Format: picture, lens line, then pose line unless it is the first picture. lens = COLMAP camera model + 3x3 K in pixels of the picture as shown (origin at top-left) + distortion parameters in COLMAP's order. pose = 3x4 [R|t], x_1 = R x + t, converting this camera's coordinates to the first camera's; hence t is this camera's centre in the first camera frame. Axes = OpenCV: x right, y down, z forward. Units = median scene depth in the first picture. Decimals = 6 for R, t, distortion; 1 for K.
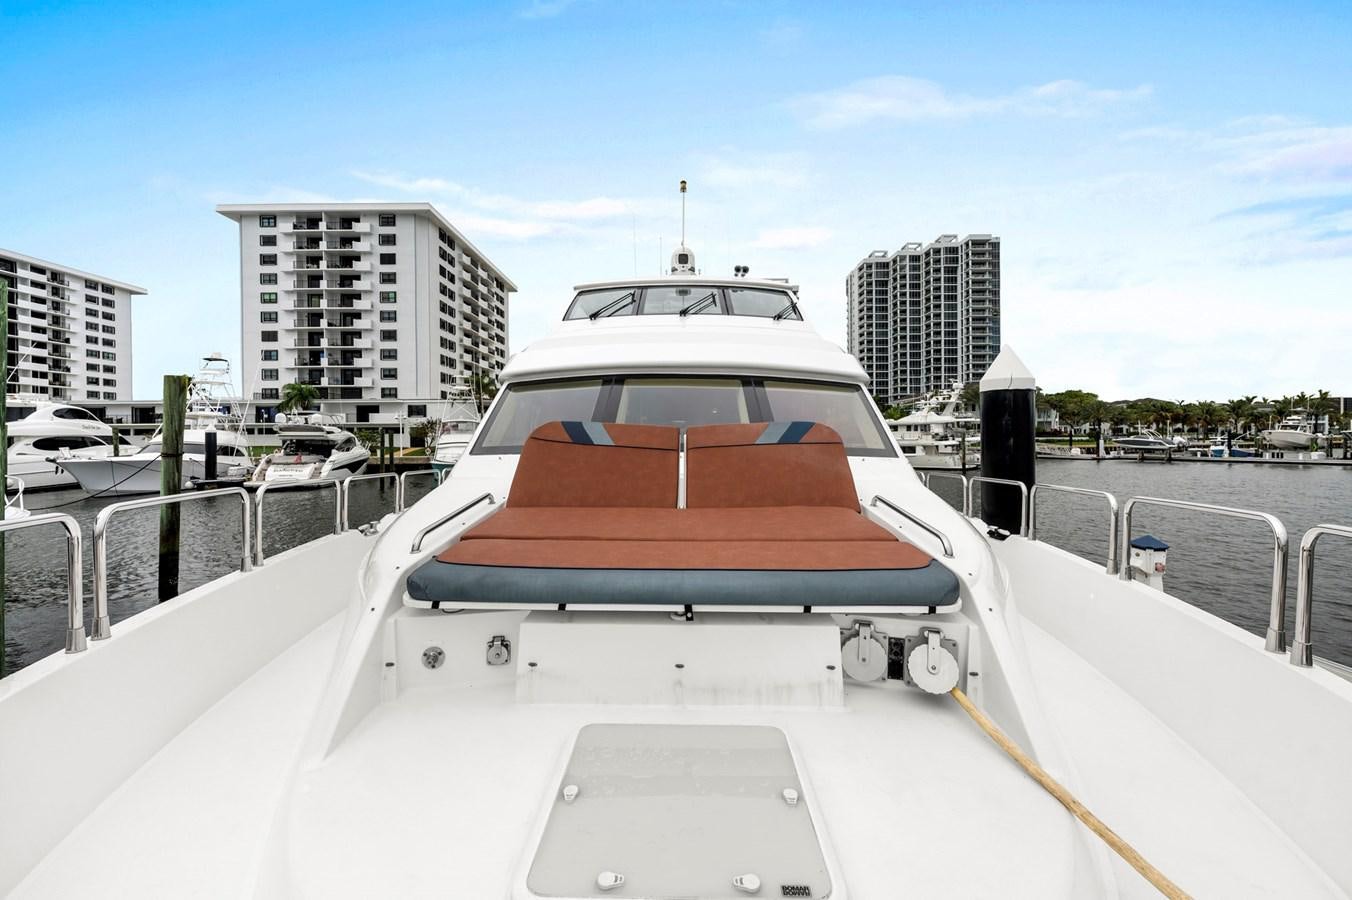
lens RADIAL K [[538.0, 0, 676.0], [0, 538.0, 450.0], [0, 0, 1]] dist [0.000045, 0.000278]
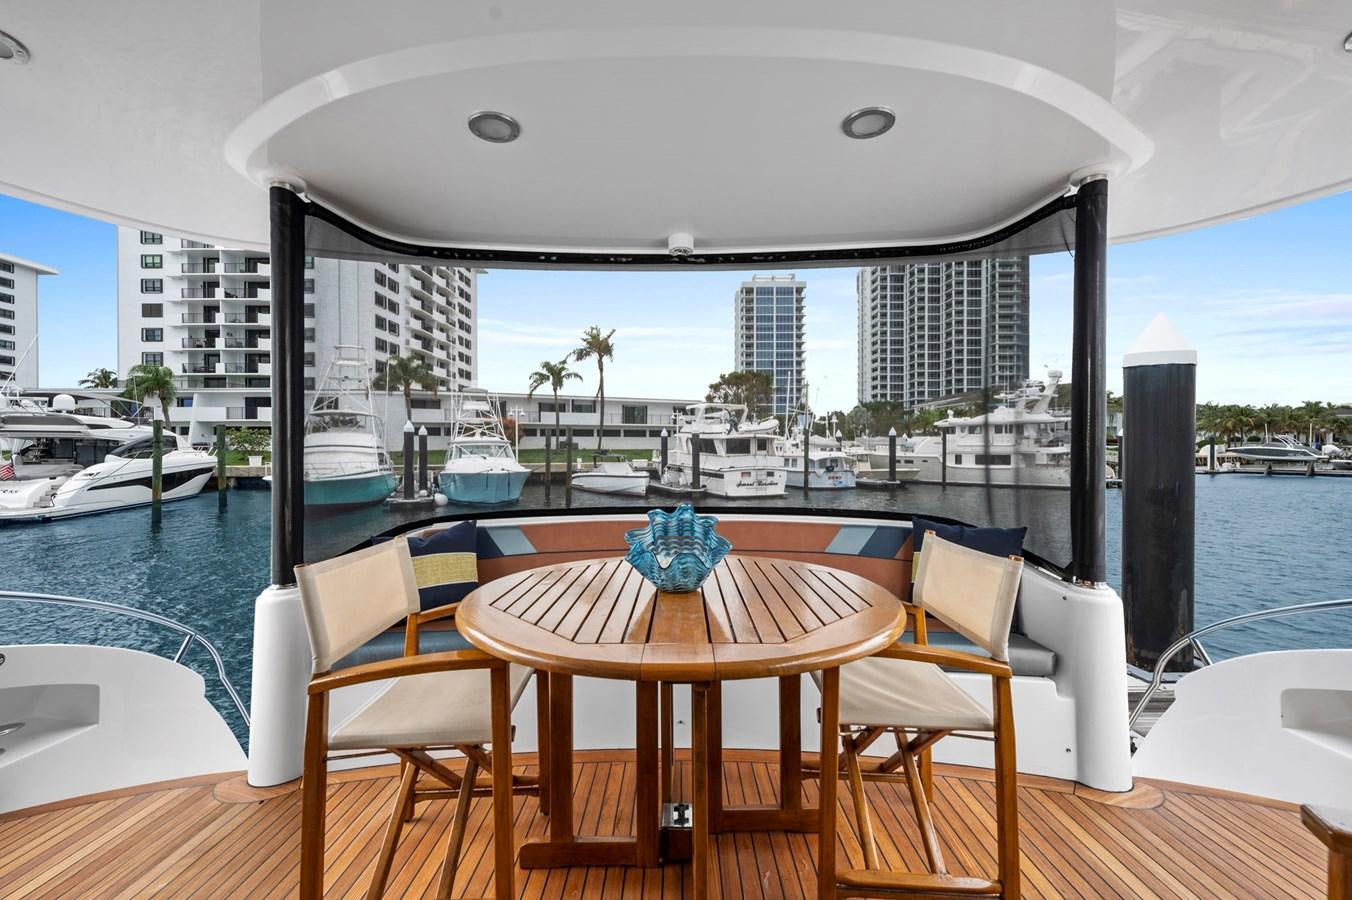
lens RADIAL K [[538.9, 0, 672.7], [0, 538.9, 458.6], [0, 0, 1]] dist [0.000463, 0.000049]
pose [[0.999989, 0.004706, 0.000601, 0.000622], [-0.004705, 0.999989, -0.000391, 0.000394], [-0.000603, 0.000388, 1.000000, 0.201676]]
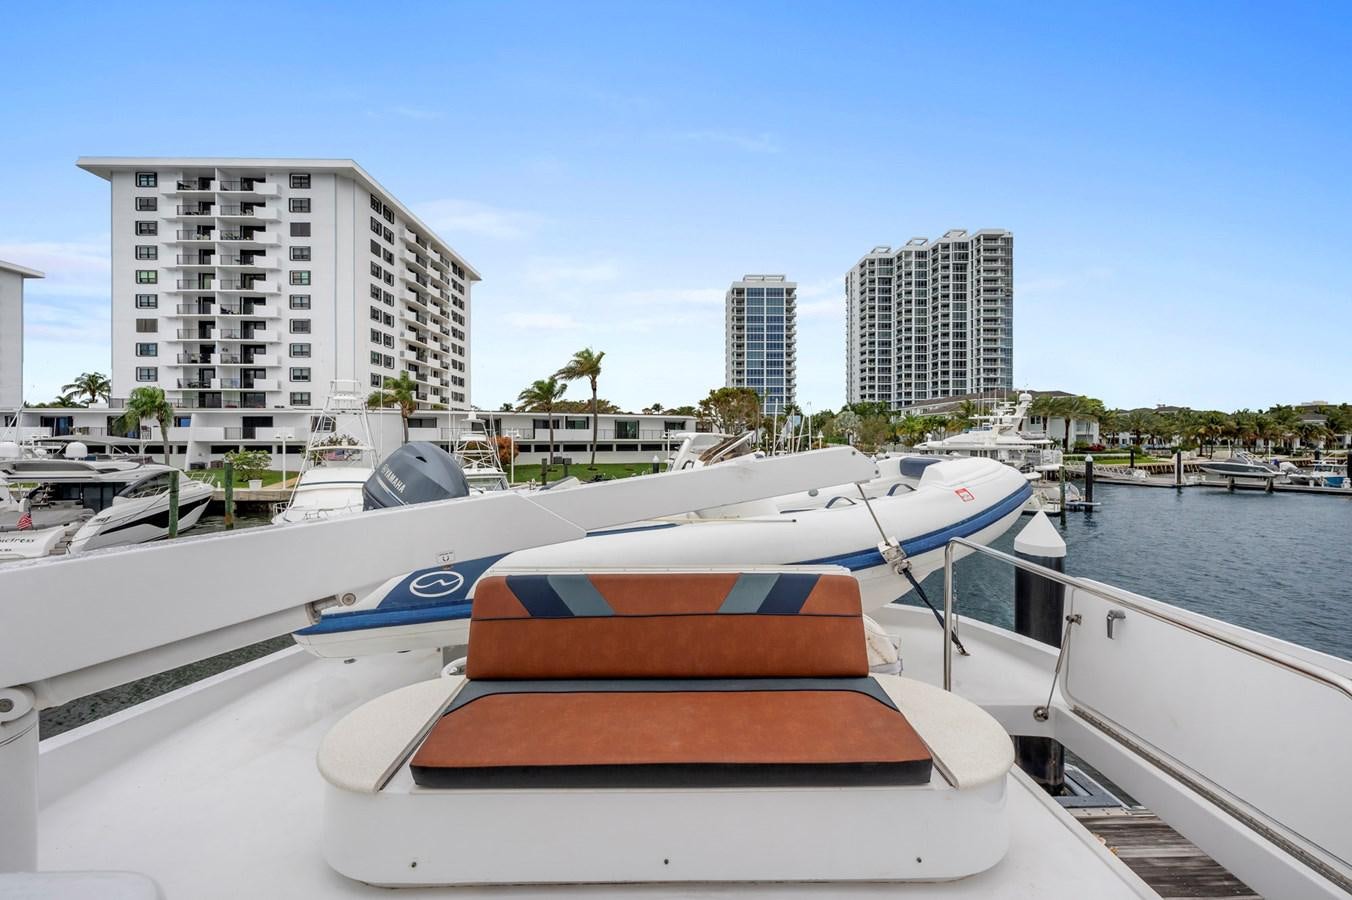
lens RADIAL K [[538.0, 0, 676.0], [0, 538.0, 450.0], [0, 0, 1]] dist [0.000045, 0.000278]
pose [[0.999752, 0.005821, 0.021495, 0.001690], [-0.005788, 0.999982, -0.001599, -0.030494], [-0.021504, 0.001475, 0.999768, 0.183471]]
